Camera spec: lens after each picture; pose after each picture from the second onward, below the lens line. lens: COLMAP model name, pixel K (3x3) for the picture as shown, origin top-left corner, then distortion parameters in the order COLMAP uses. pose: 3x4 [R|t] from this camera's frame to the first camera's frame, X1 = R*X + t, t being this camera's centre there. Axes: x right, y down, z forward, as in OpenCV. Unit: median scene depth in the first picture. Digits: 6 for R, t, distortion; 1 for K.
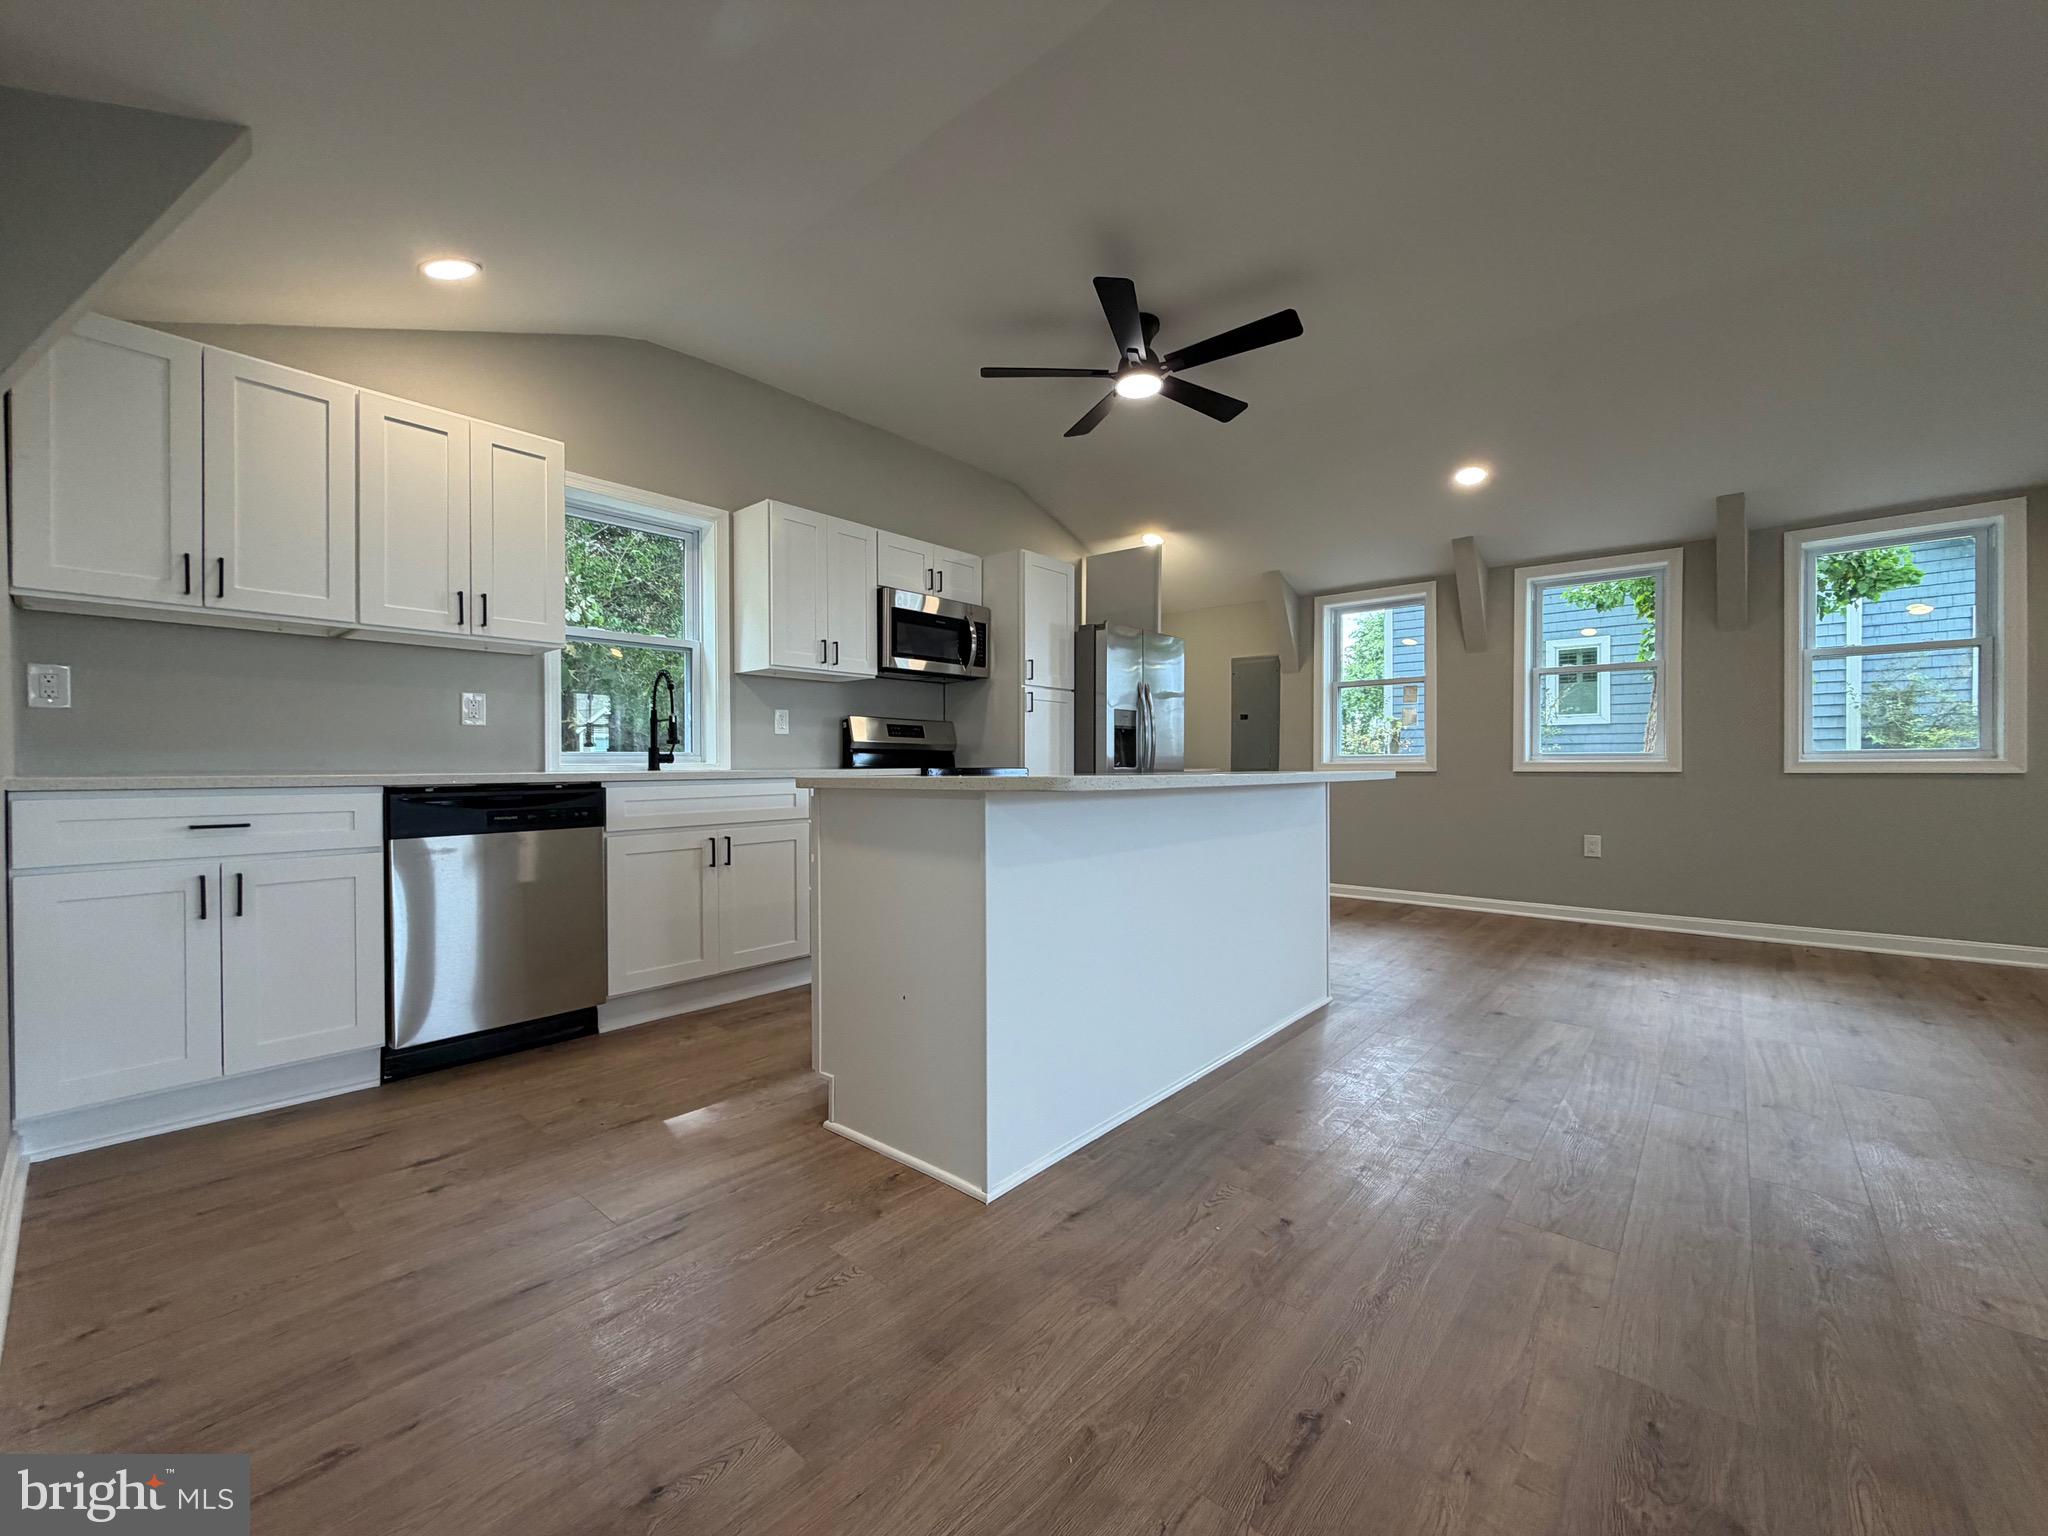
lens RADIAL K [[816.8, 0, 1018.3], [0, 816.8, 769.2], [0, 0, 1]] dist [0.000197, 0.000402]
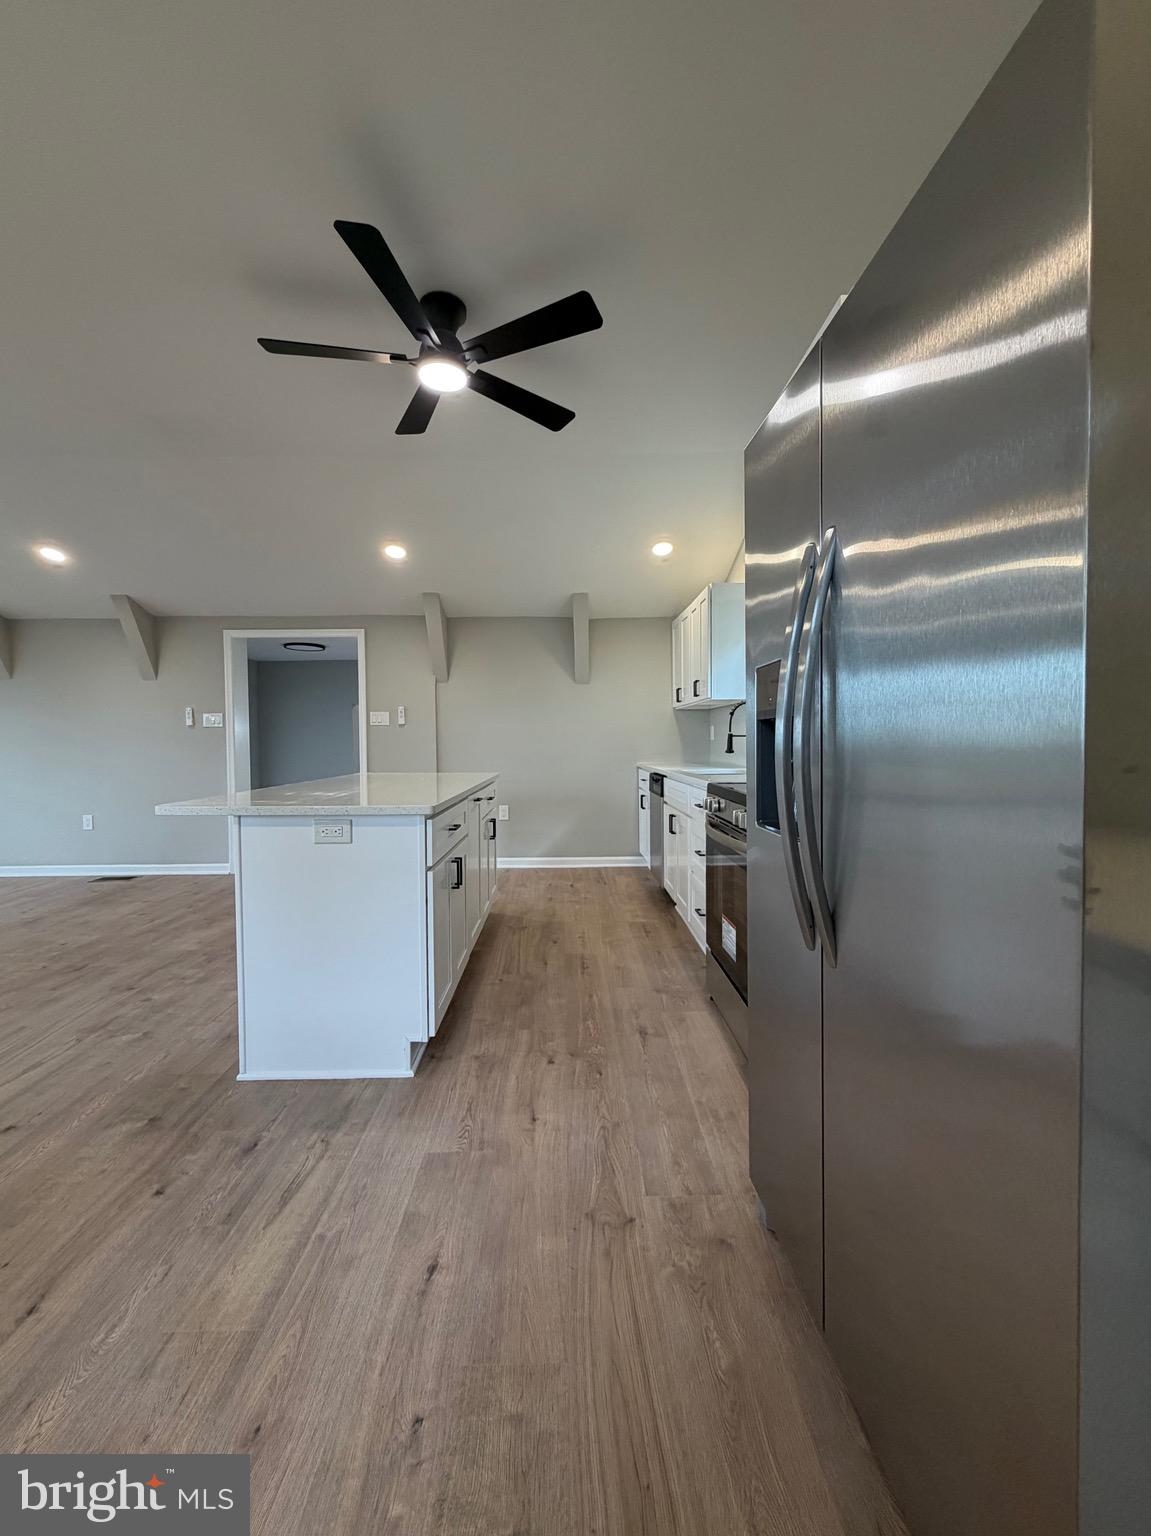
lens RADIAL K [[624.0, 0, 574.8], [0, 624.0, 764.0], [0, 0, 1]] dist [0.000561, 0.000034]
pose [[-0.741047, 0.034625, -0.670559, 0.475781], [0.008137, 0.999059, 0.042596, -0.055014], [0.671403, 0.026109, -0.740632, 1.479003]]
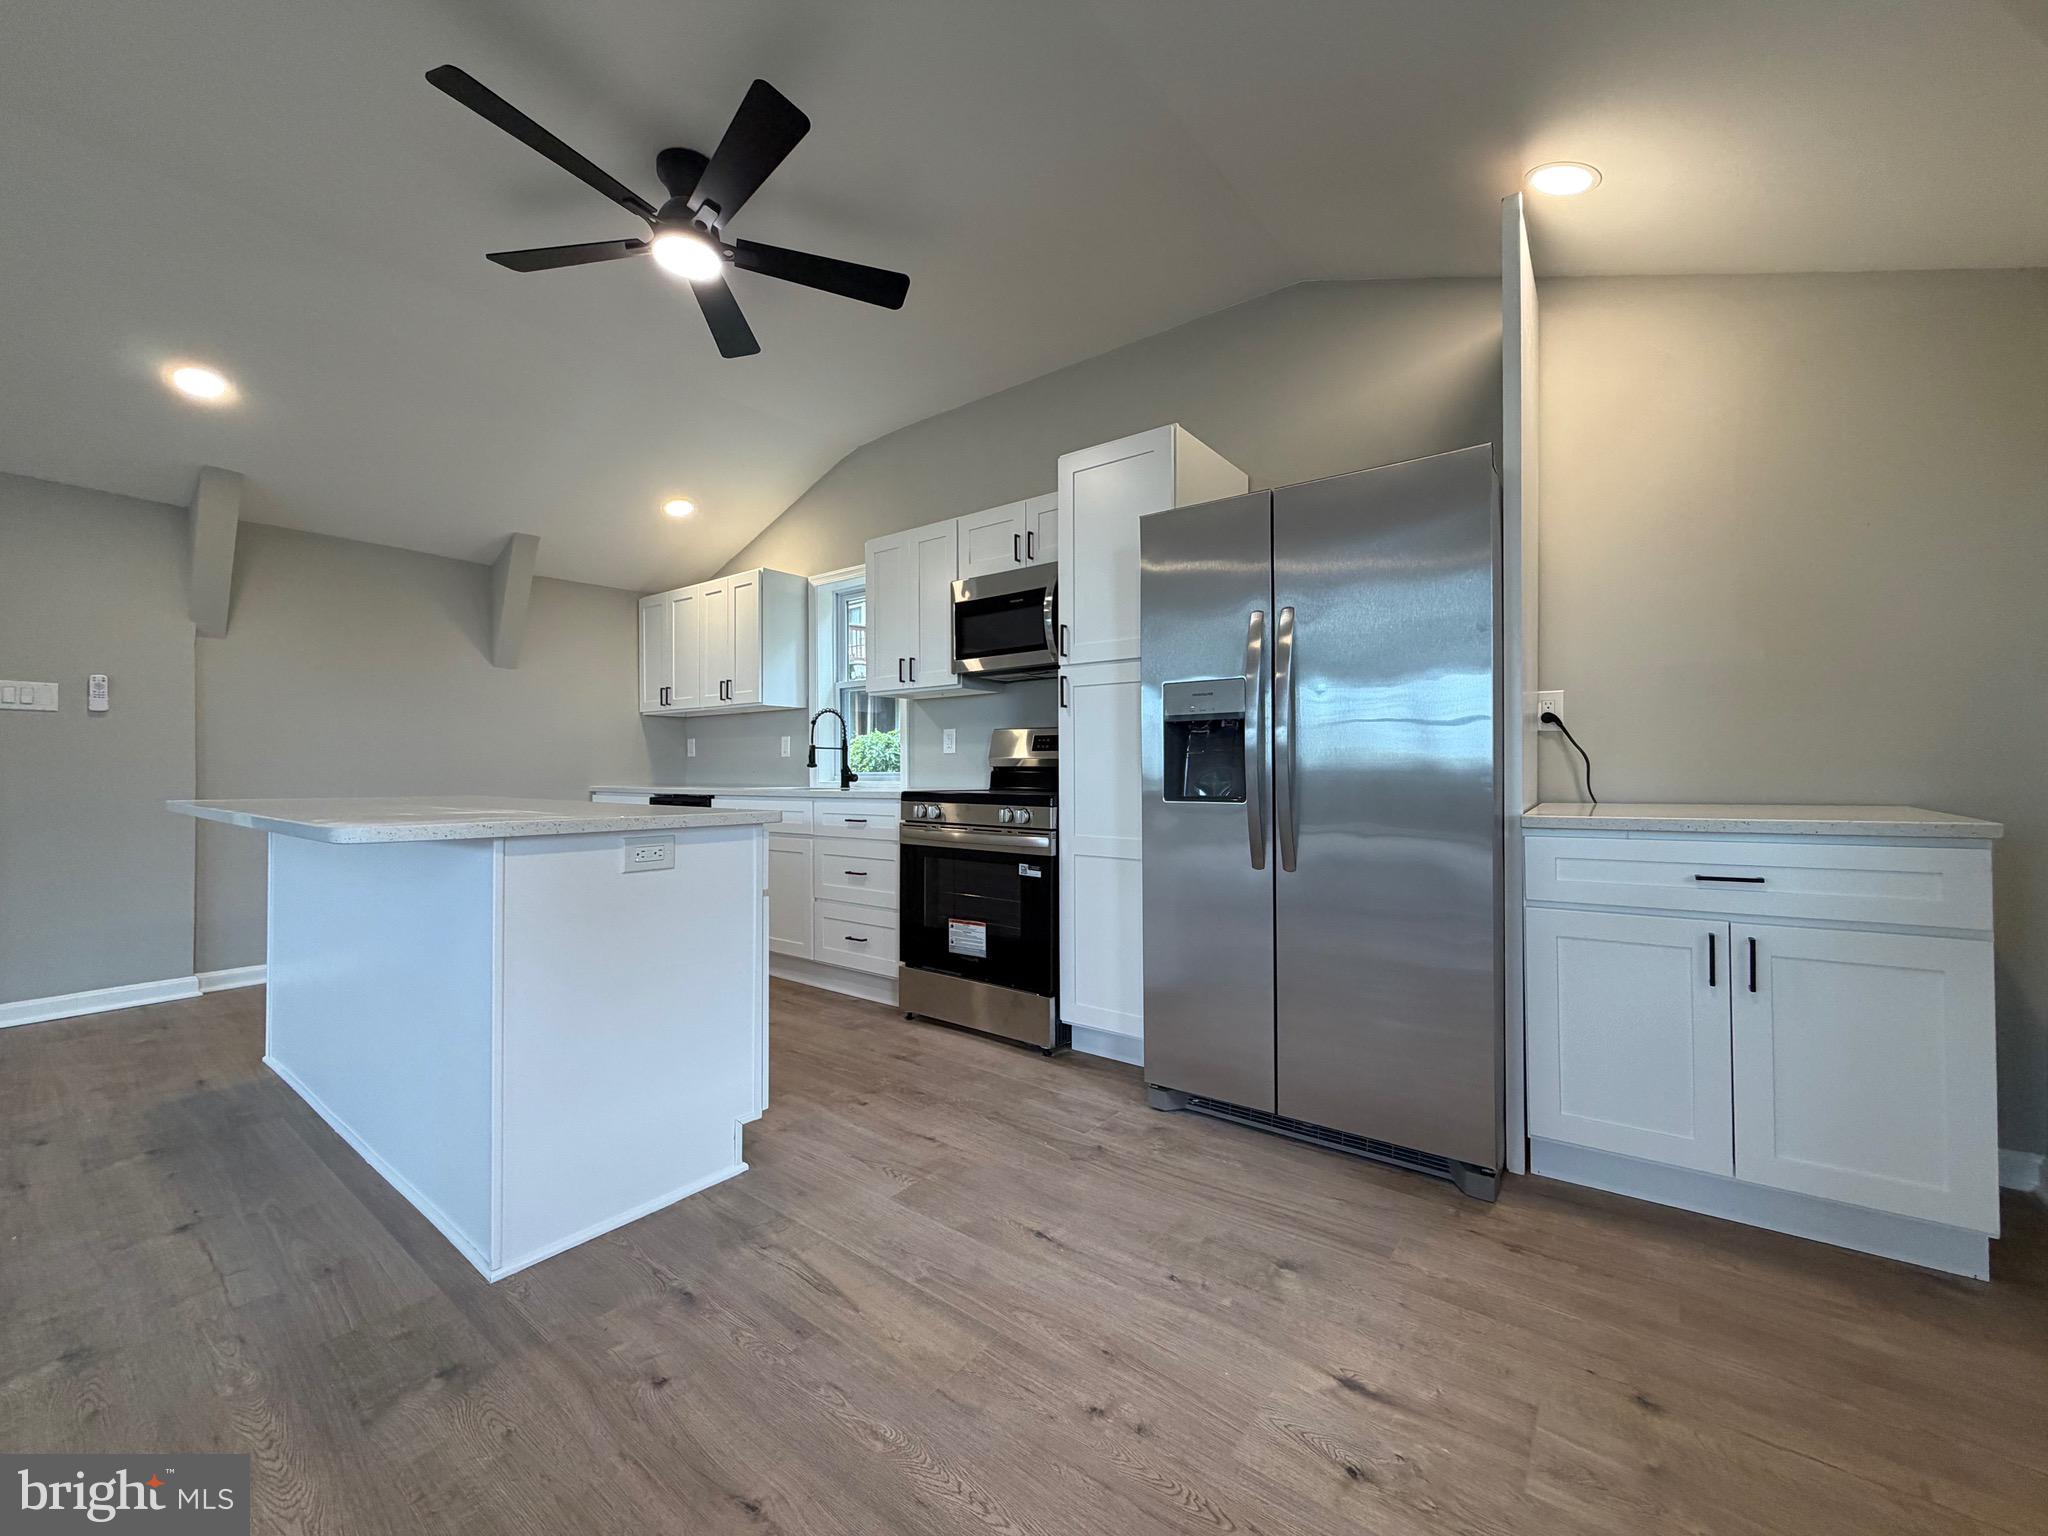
lens RADIAL K [[816.8, 0, 1018.3], [0, 816.8, 769.2], [0, 0, 1]] dist [0.000197, 0.000402]
pose [[0.057565, 0.001014, -0.998341, 0.785367], [-0.003611, 0.999993, 0.000807, -0.027098], [0.998335, 0.003559, 0.057568, 1.126936]]
